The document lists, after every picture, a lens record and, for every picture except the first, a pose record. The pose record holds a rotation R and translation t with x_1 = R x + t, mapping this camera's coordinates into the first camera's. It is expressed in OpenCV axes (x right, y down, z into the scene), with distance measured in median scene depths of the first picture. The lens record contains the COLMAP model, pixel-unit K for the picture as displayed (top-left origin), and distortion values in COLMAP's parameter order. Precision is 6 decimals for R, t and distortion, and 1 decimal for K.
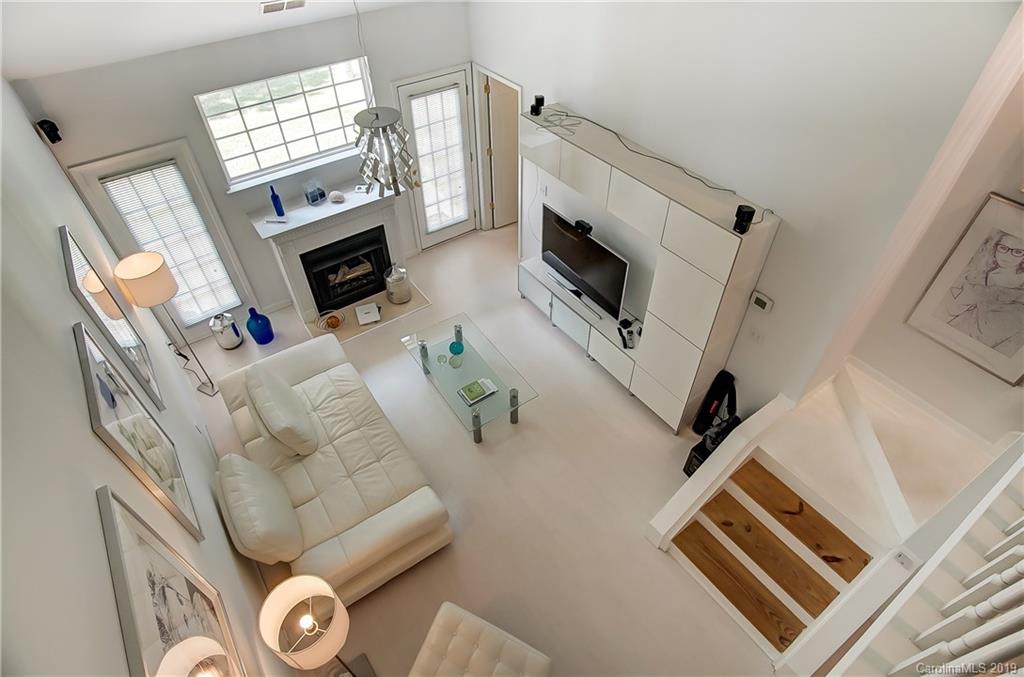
lens RADIAL K [[566.5, 0, 516.3], [0, 566.5, 337.1], [0, 0, 1]] dist [-0.027056, 0.003337]
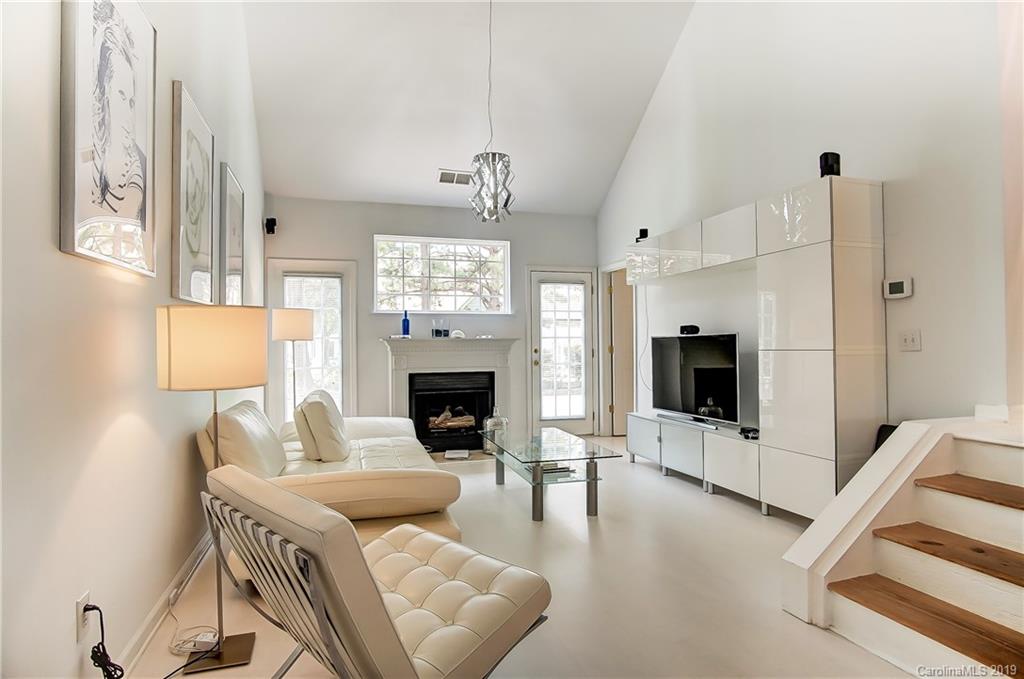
lens RADIAL K [[566.5, 0, 516.3], [0, 566.5, 338.1], [0, 0, 1]] dist [-0.027056, 0.003337]
pose [[0.952620, -0.012341, -0.303912, 0.119844], [-0.214075, 0.682594, -0.698740, 0.489308], [0.216072, 0.730694, 0.647611, 0.316132]]
